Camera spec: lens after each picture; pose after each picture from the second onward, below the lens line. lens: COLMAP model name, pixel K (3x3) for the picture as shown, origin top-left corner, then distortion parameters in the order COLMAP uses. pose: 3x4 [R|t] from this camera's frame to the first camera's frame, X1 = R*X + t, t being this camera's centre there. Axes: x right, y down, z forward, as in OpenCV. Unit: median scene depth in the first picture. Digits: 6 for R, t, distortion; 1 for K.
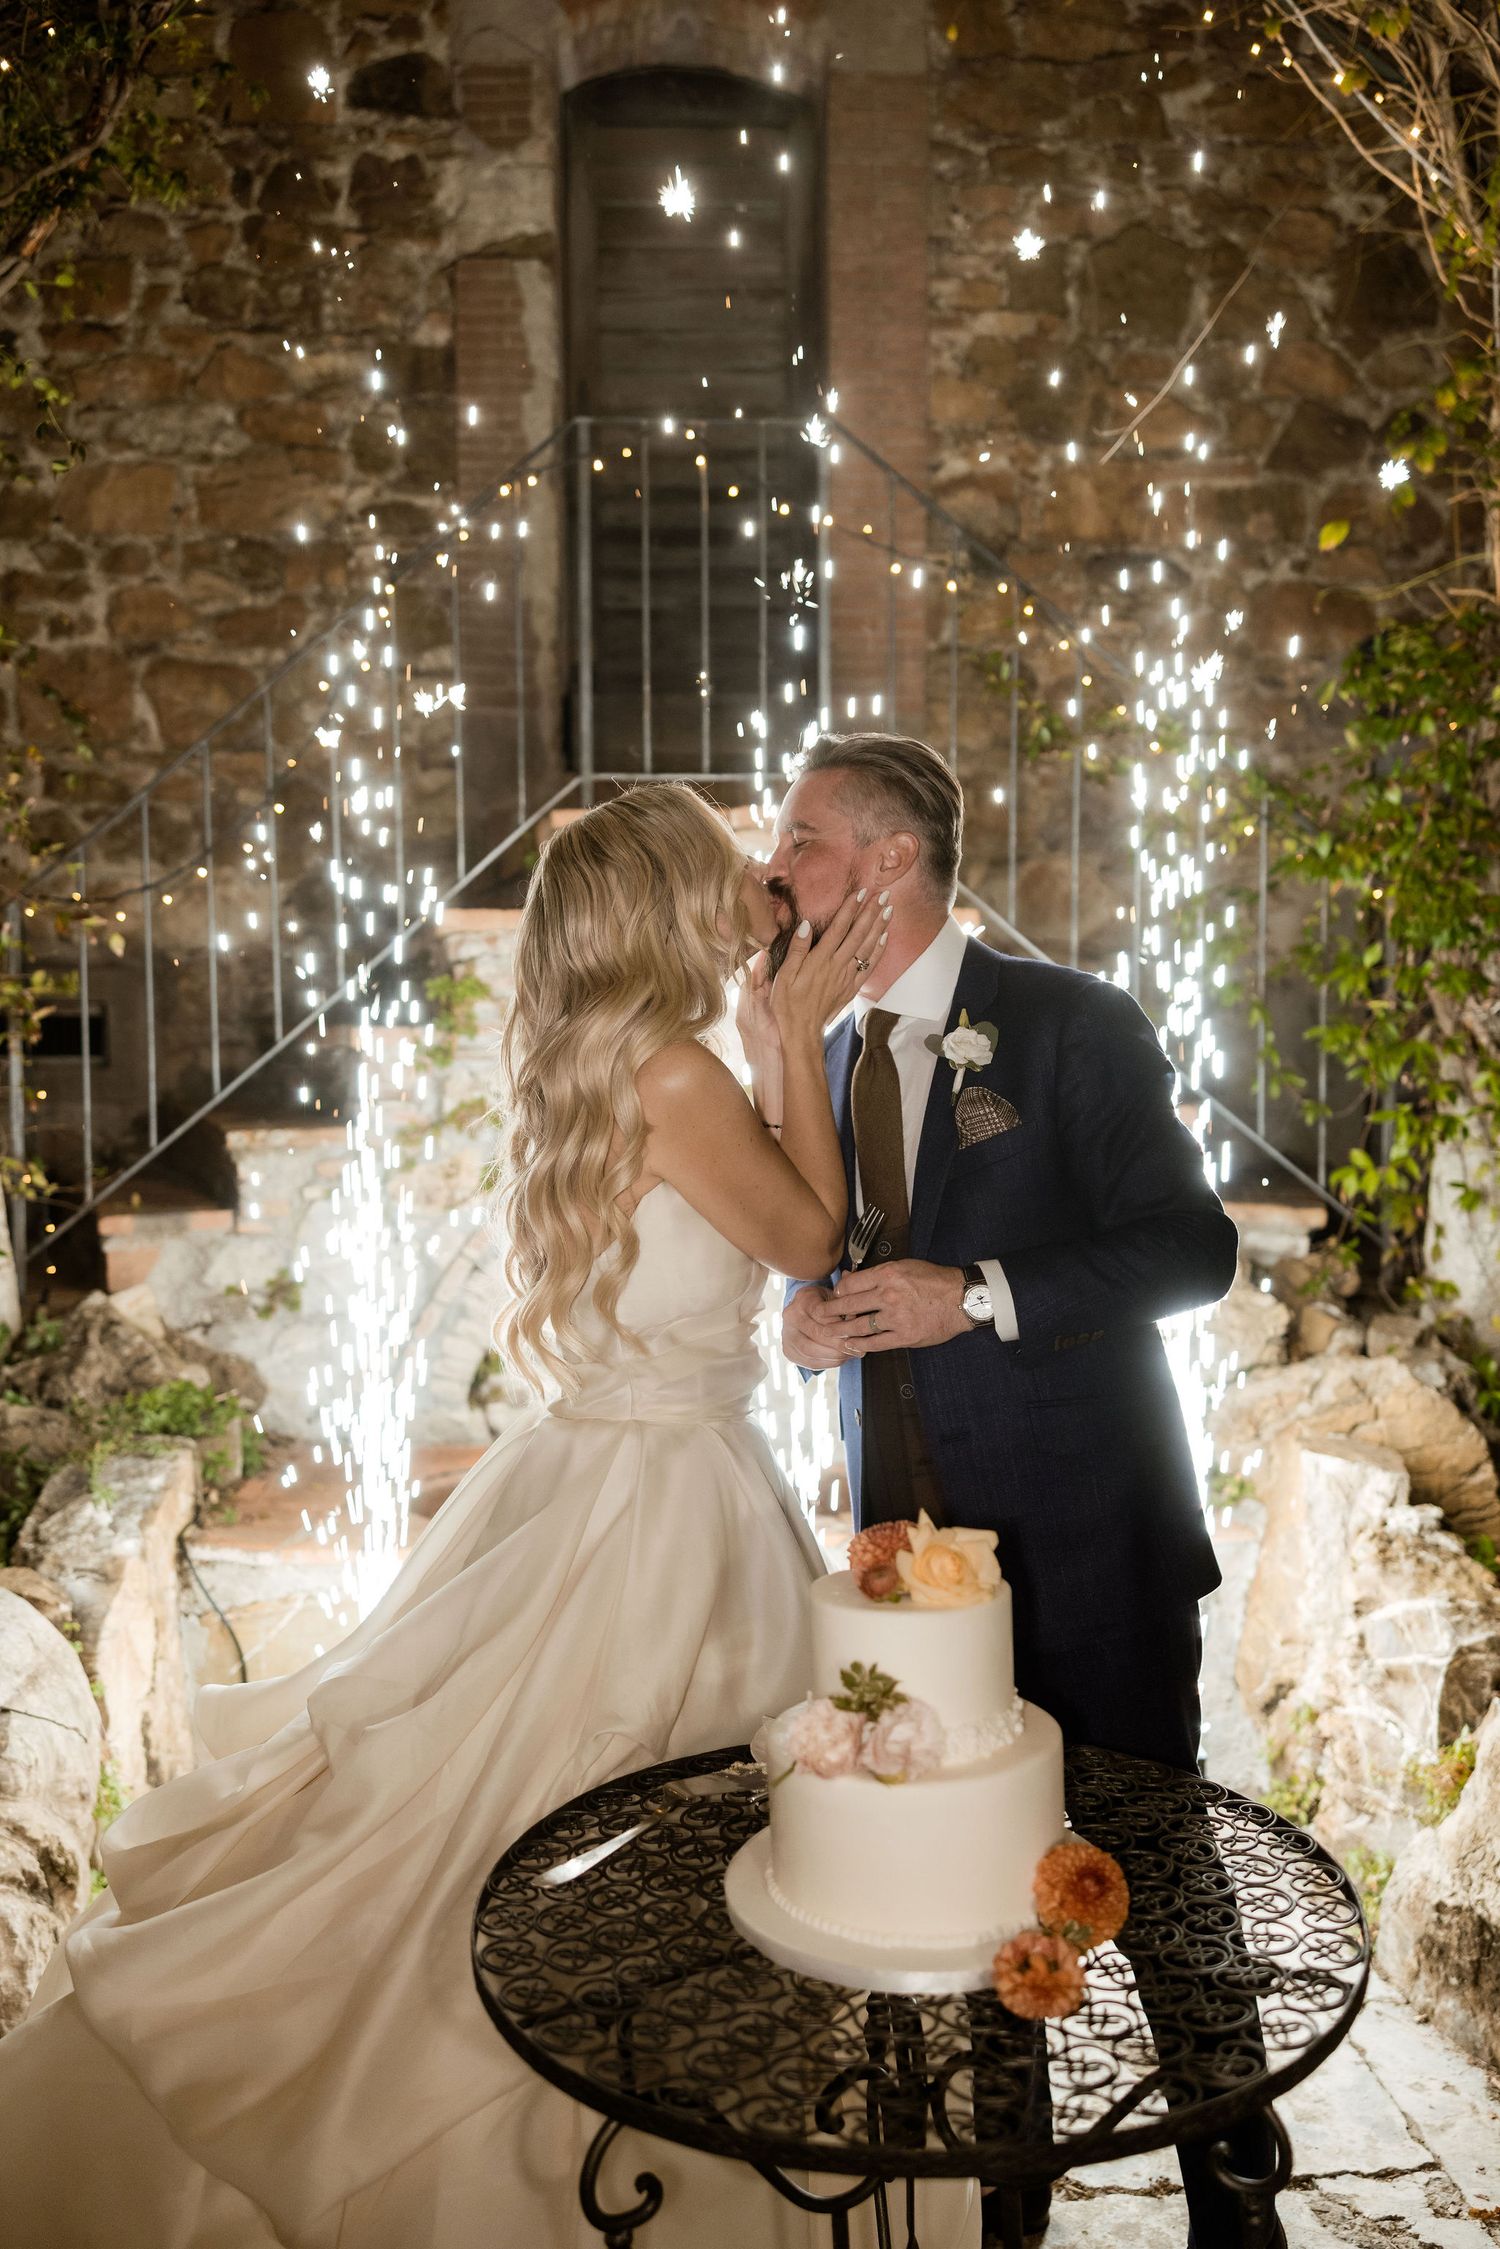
lens RADIAL K [[1842.5, 0, 736.4], [0, 1842.5, 1168.5], [0, 0, 1]] dist [0.008349, 0.003932]
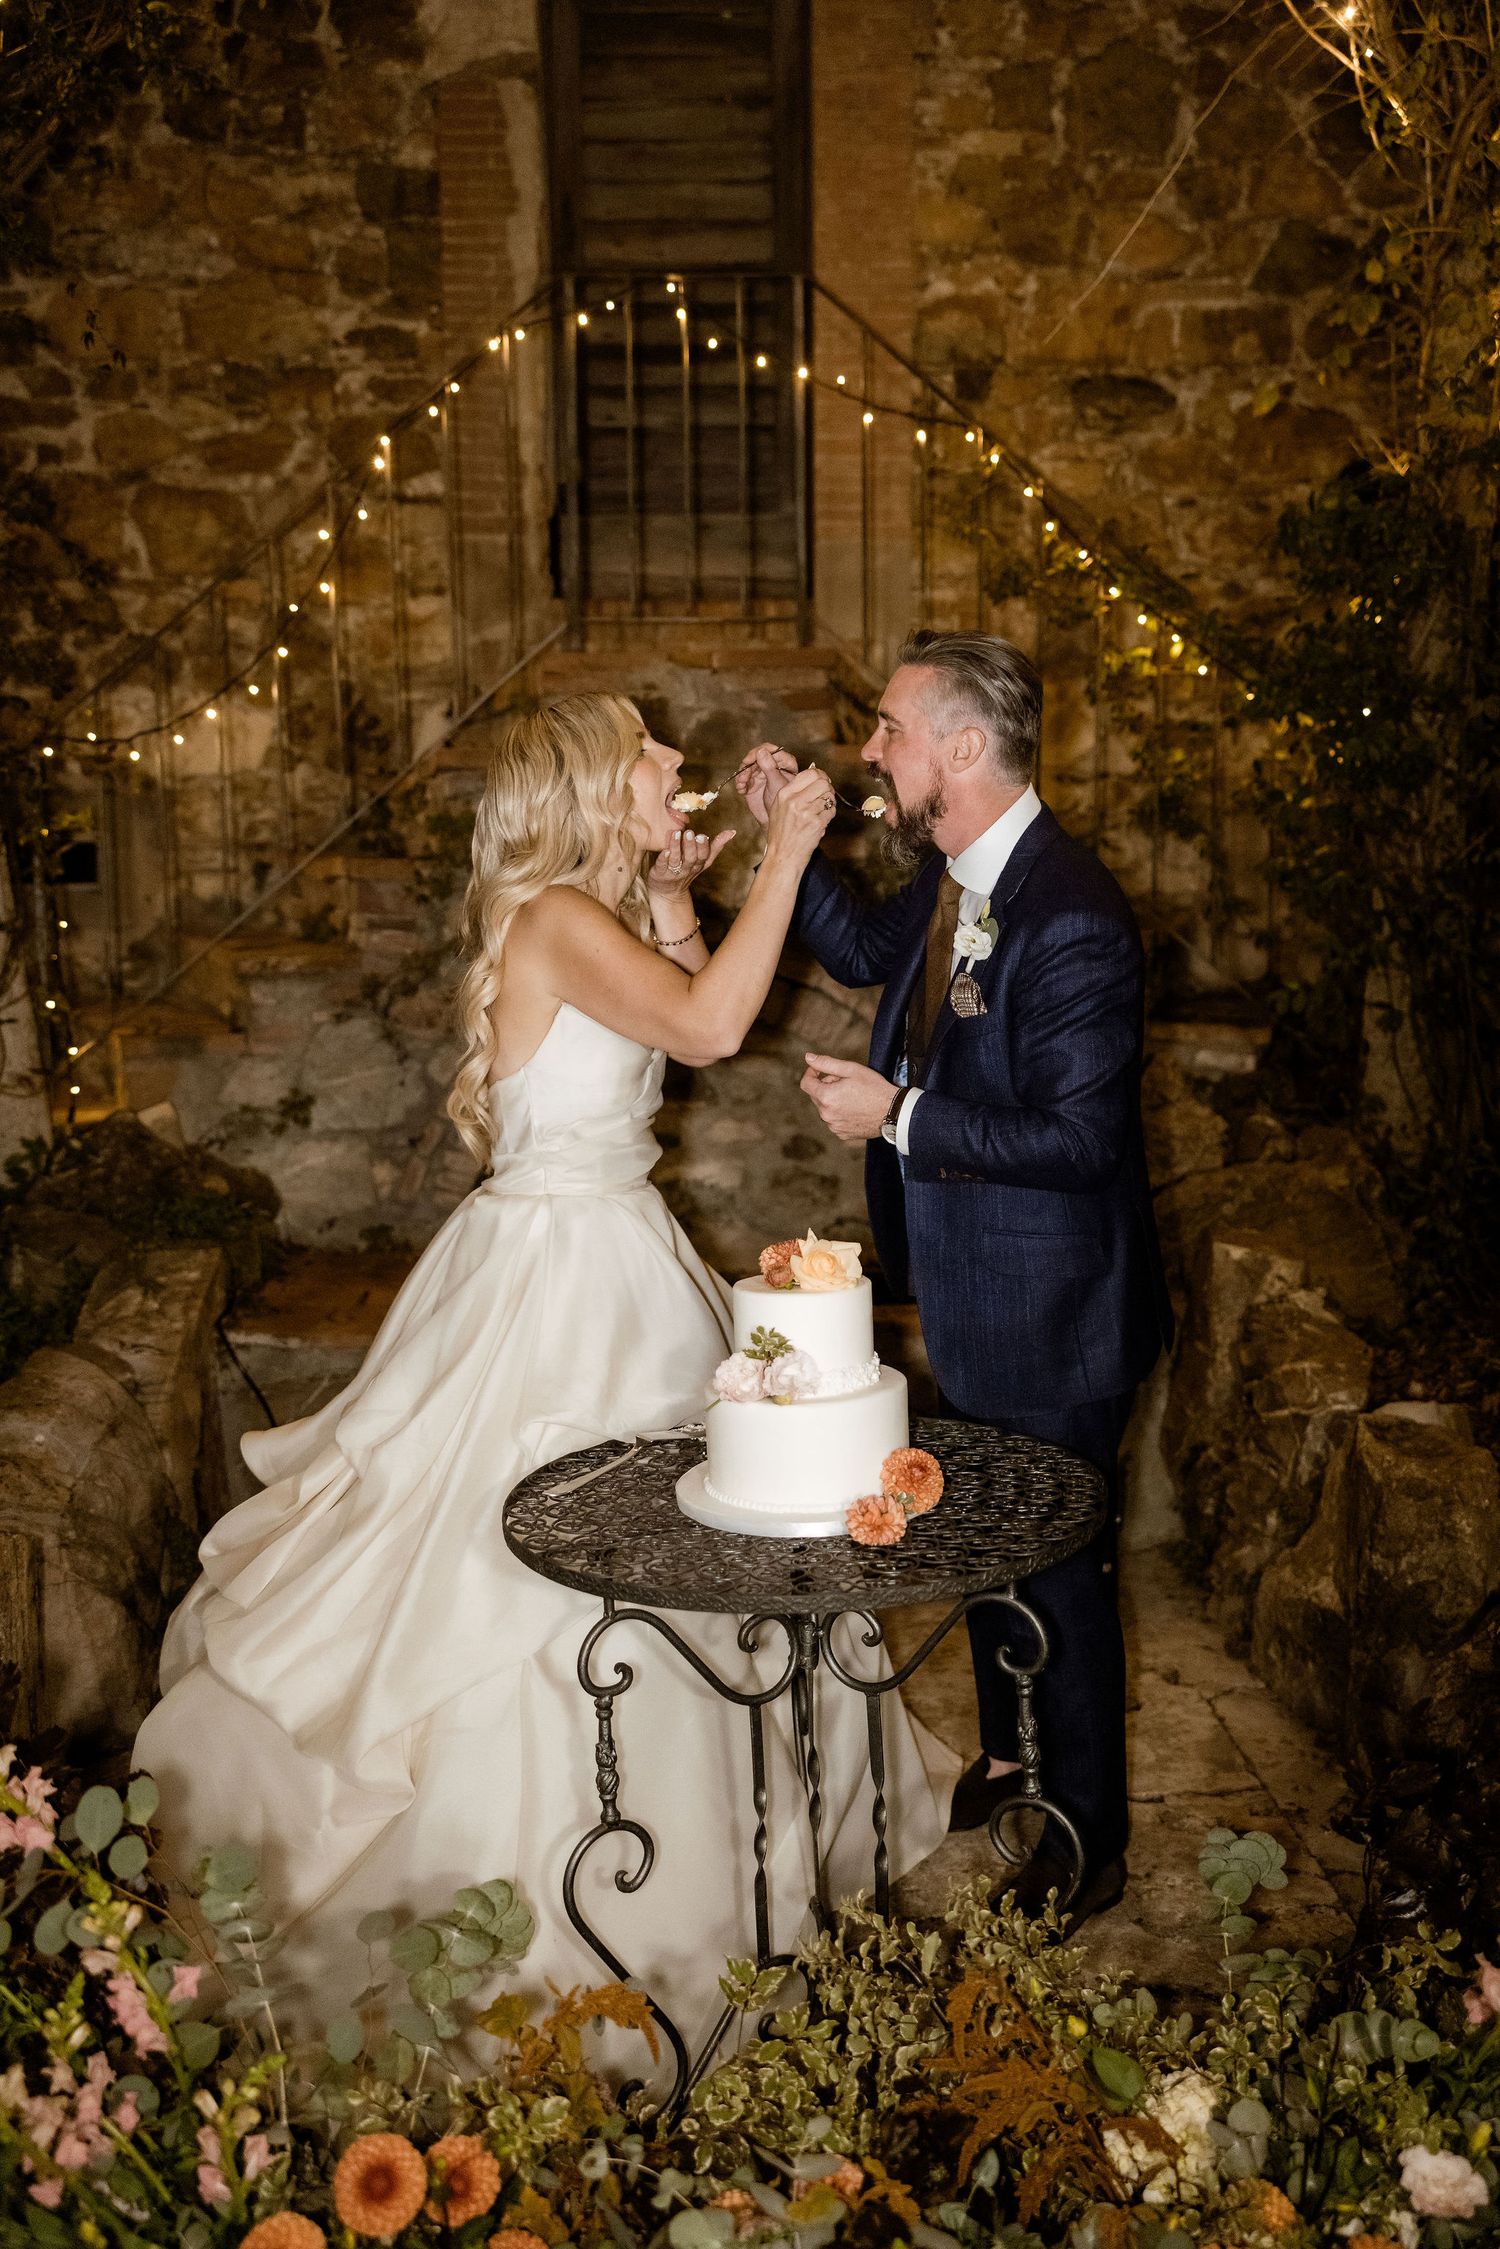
lens RADIAL K [[1994.9, 0, 750.0], [0, 1994.9, 1124.5], [0, 0, 1]] dist [0.001943, 0.008195]
pose [[0.999985, -0.003200, 0.004480, 0.009449], [0.002896, 0.997803, 0.066180, -0.000245], [-0.004682, -0.066166, 0.997798, -0.113227]]
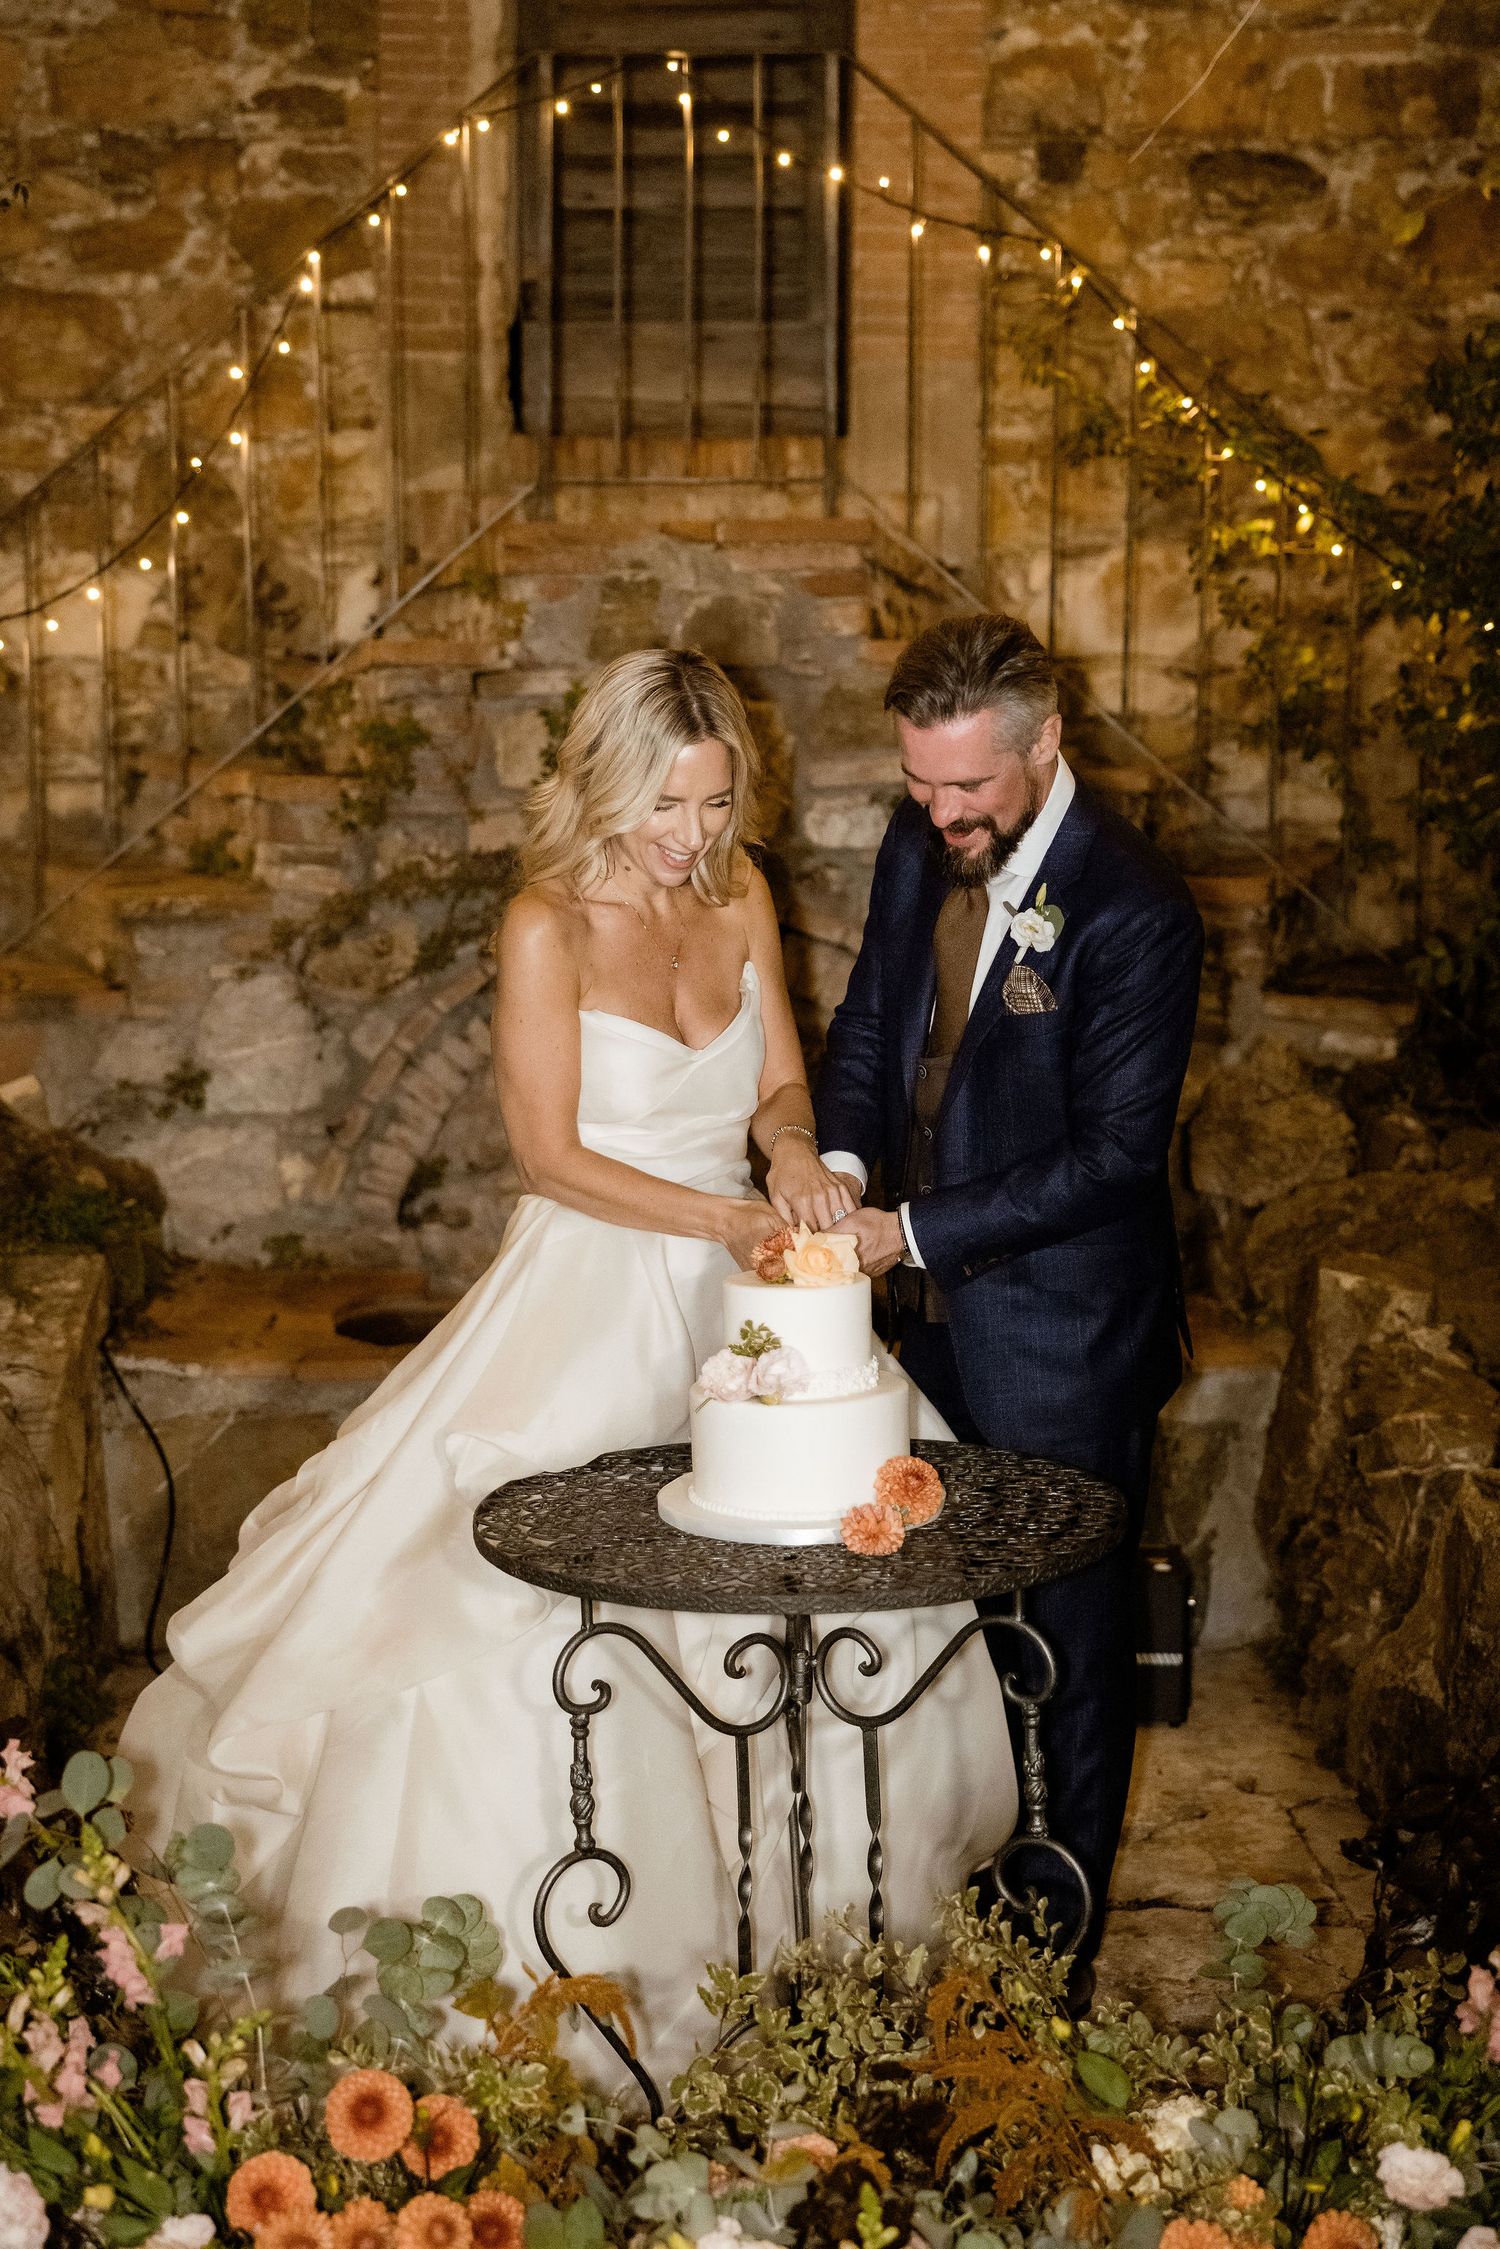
lens RADIAL K [[2787.0, 0, 660.0], [0, 2787.0, 1129.6], [0, 0, 1]] dist [0.007961, -0.008149]
pose [[0.999414, 0.013760, -0.031349, 0.011081], [-0.011550, 0.997508, 0.069609, -0.004577], [0.032229, -0.069206, 0.997082, -0.208404]]
